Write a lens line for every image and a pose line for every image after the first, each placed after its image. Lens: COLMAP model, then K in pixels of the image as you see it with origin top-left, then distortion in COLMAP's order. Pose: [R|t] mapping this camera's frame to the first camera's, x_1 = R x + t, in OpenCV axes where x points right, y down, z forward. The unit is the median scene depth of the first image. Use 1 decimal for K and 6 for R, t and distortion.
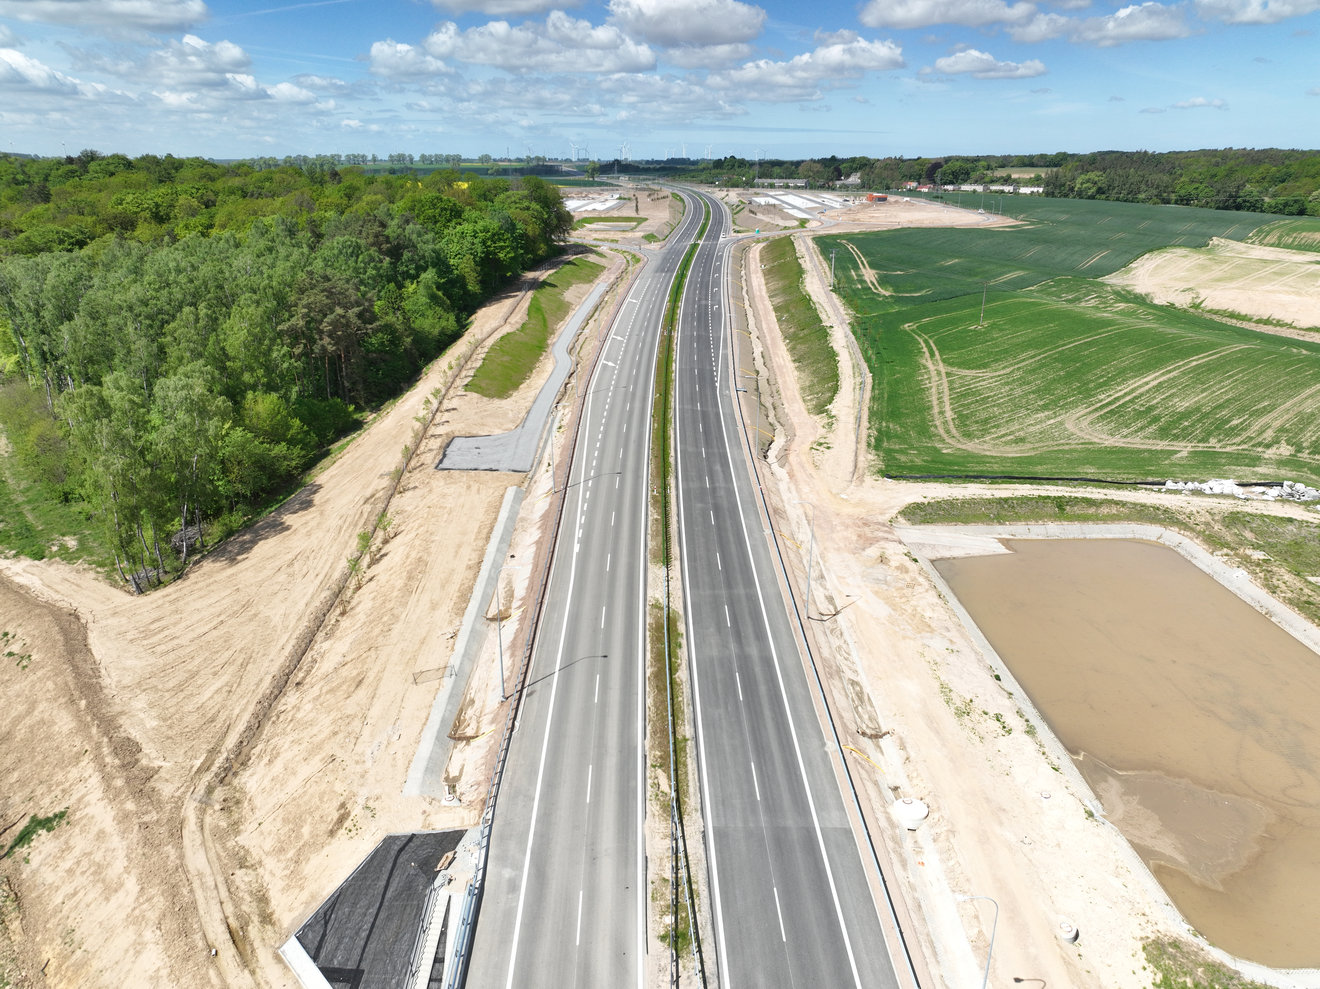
lens RADIAL K [[896.9, 0, 655.5], [0, 896.9, 500.8], [0, 0, 1]] dist [0.004768, 0.014671]
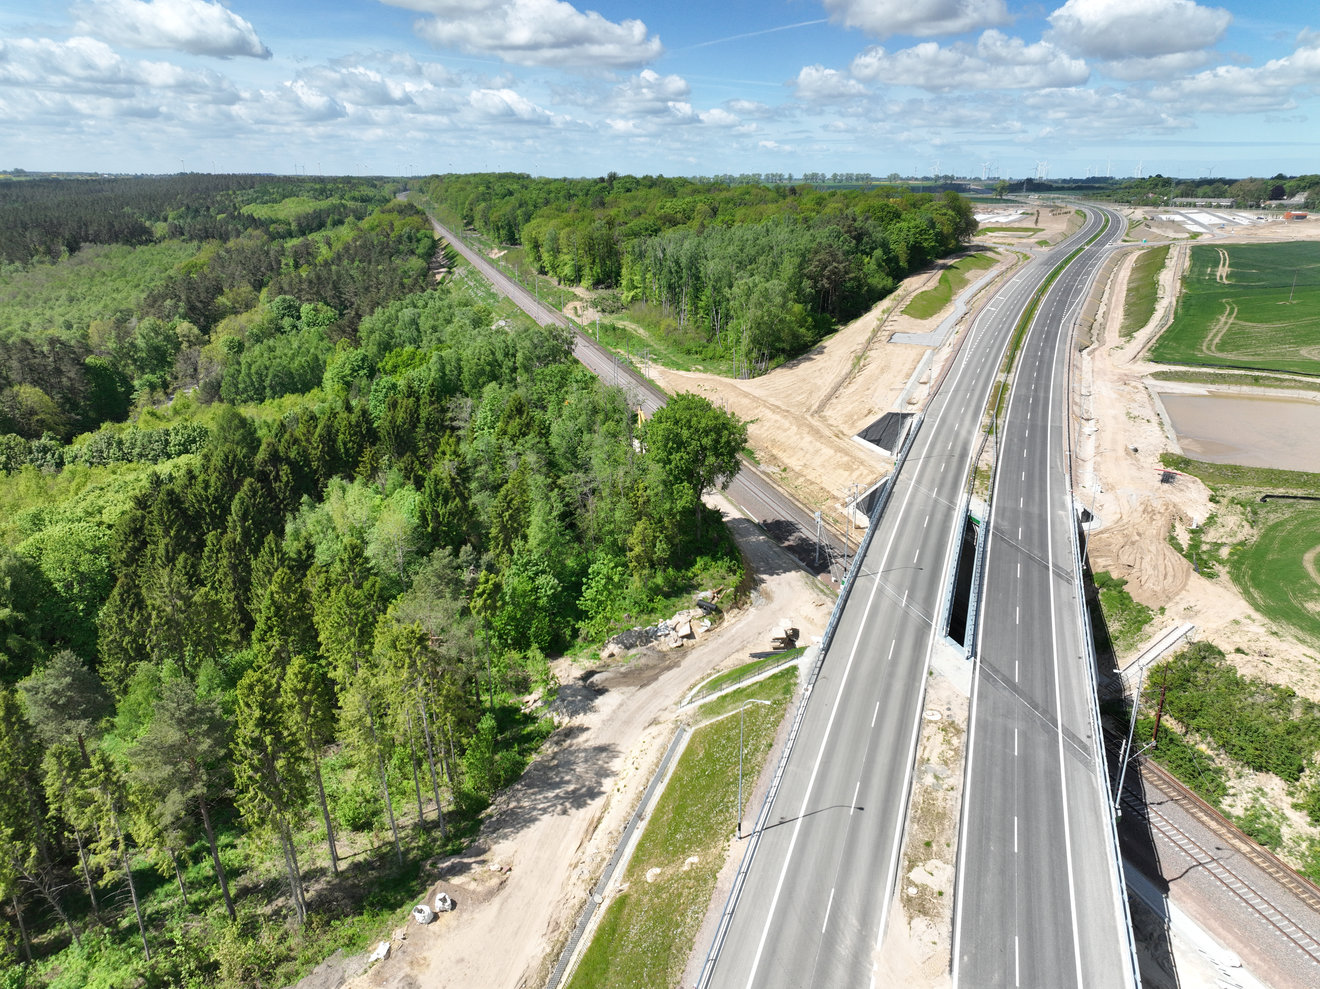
lens RADIAL K [[894.7, 0, 663.4], [0, 894.7, 499.3], [0, 0, 1]] dist [0.002806, 0.017172]
pose [[0.917611, 0.137949, -0.372772, 0.013291], [-0.144901, 0.989401, 0.009456, 0.064156], [0.370126, 0.045338, 0.927875, -0.170207]]
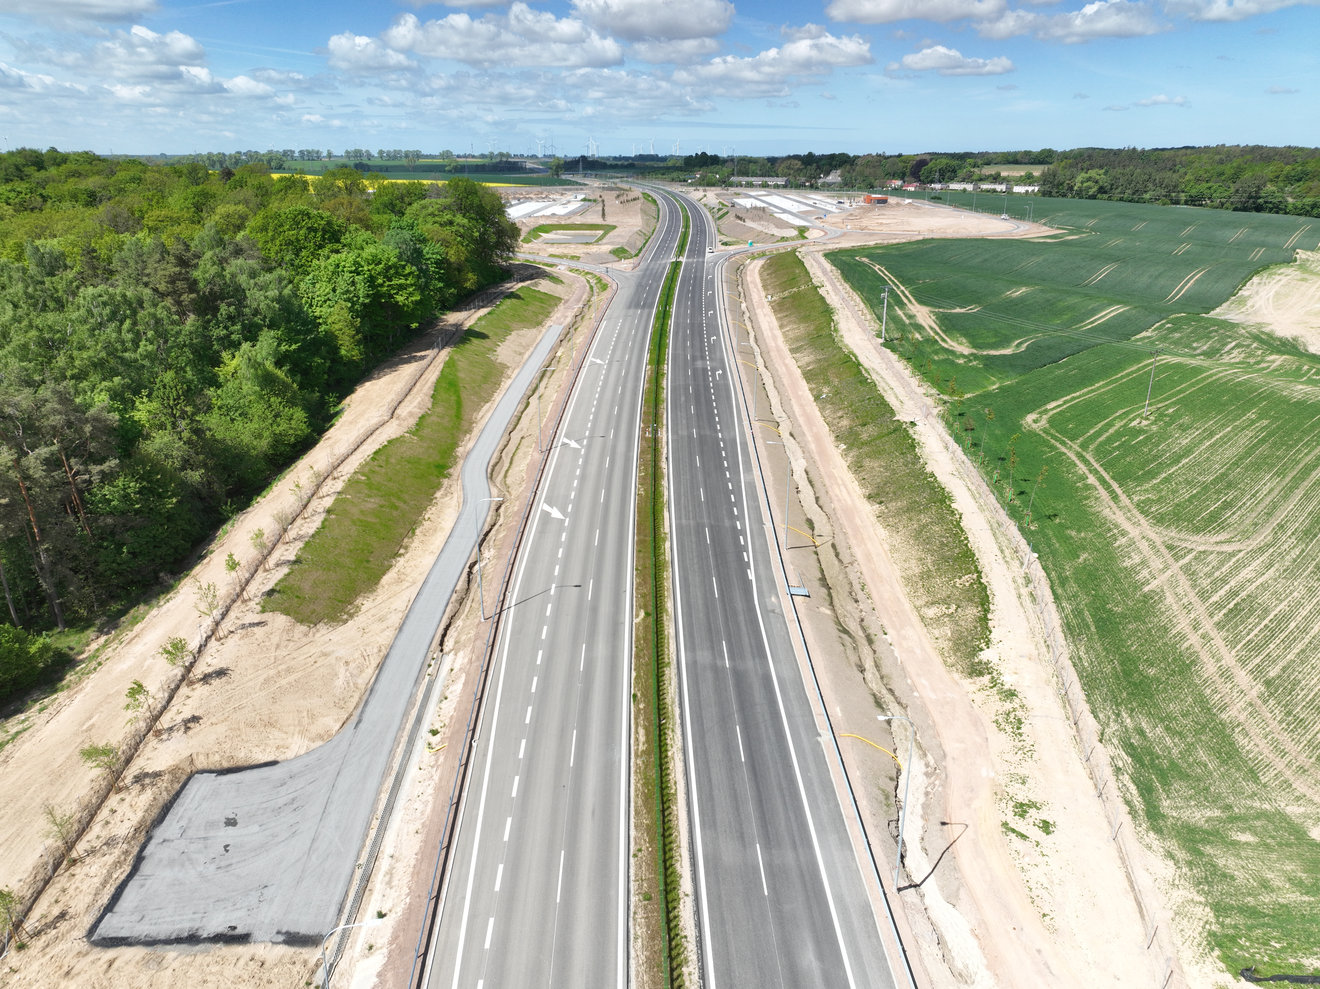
lens RADIAL K [[894.7, 0, 663.4], [0, 894.7, 499.3], [0, 0, 1]] dist [0.002806, 0.017172]
pose [[0.999110, -0.014077, 0.039760, -0.001036], [0.013955, 0.999897, 0.003342, -0.042526], [-0.039803, -0.002784, 0.999204, 0.111774]]
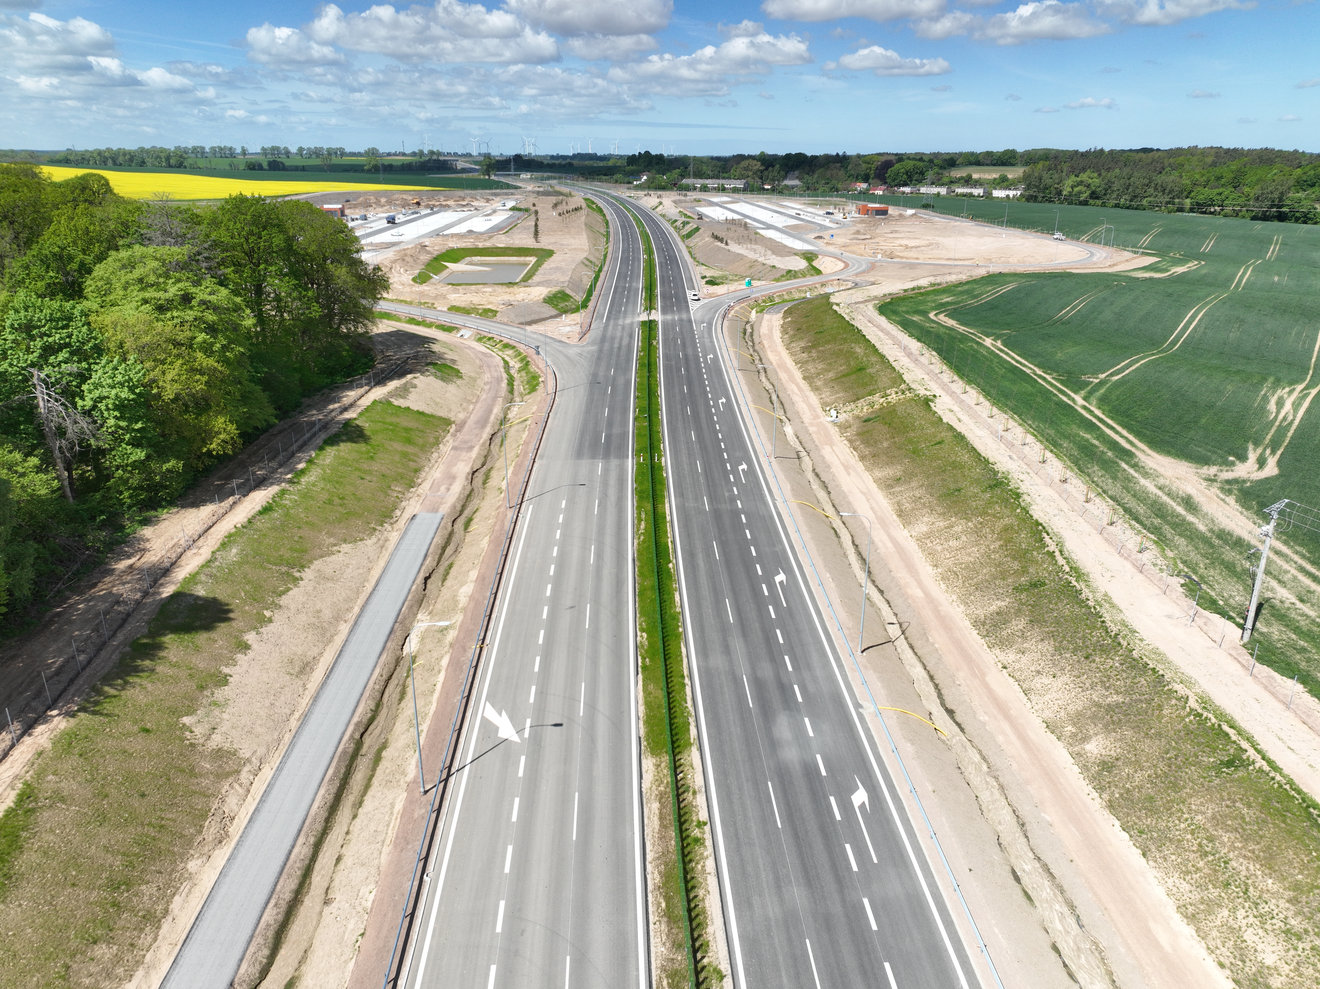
lens RADIAL K [[887.9, 0, 671.8], [0, 887.9, 499.0], [0, 0, 1]] dist [0.003252, 0.016950]
pose [[0.993221, -0.036928, 0.110217, -0.000956], [0.036246, 0.999309, 0.008189, -0.102584], [-0.110443, -0.004138, 0.993874, 0.269184]]
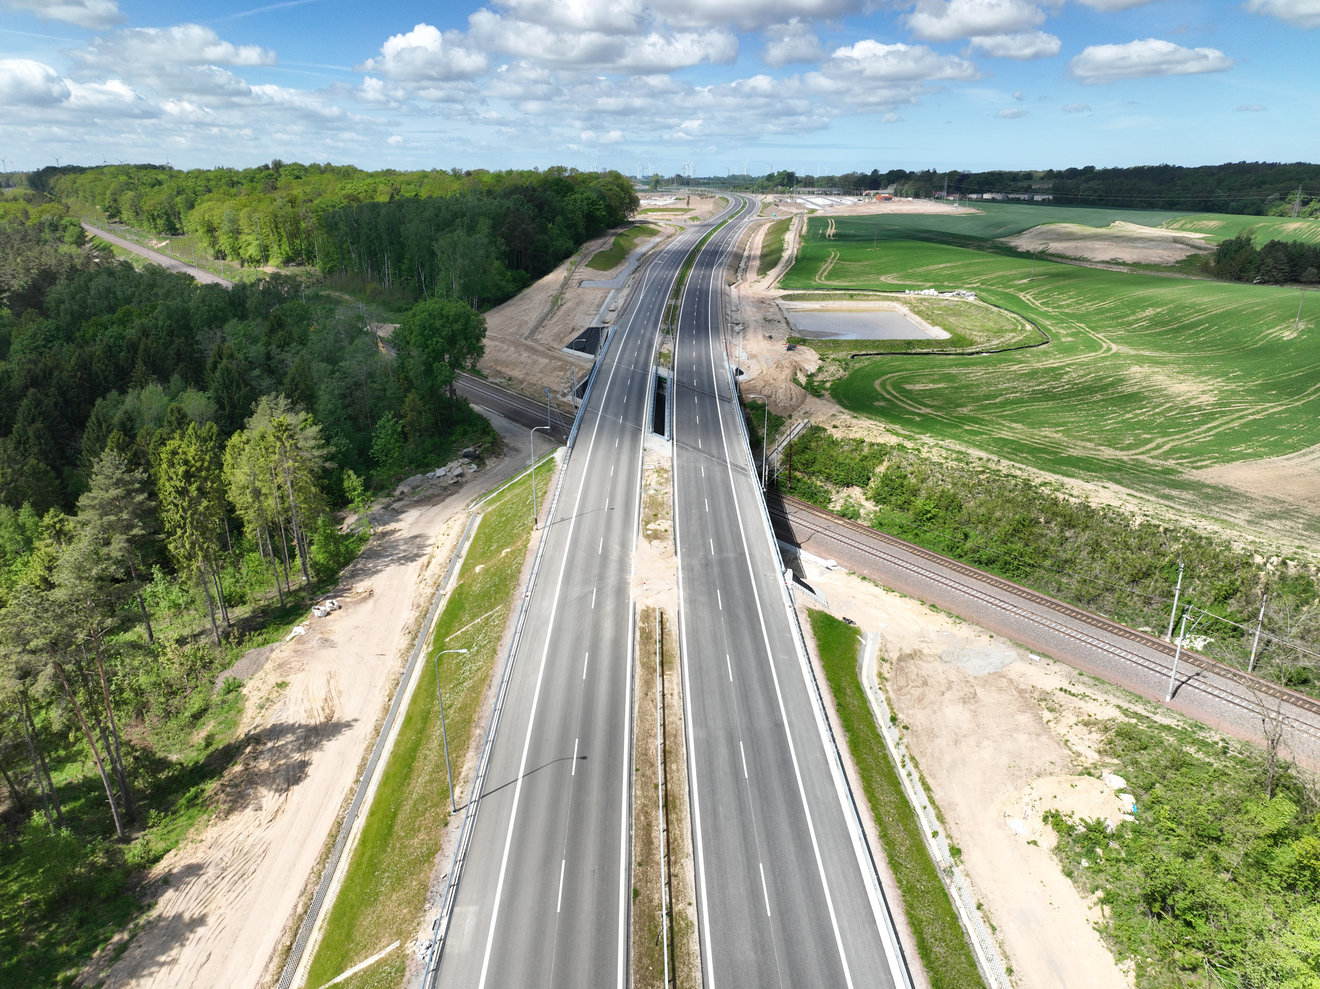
lens RADIAL K [[901.8, 0, 634.9], [0, 901.8, 491.8], [0, 0, 1]] dist [0.012130, 0.005245]
pose [[0.996104, 0.031134, -0.082505, 0.017606], [-0.033528, 0.999051, -0.027790, 0.098085], [0.081561, 0.030448, 0.996203, -0.221186]]
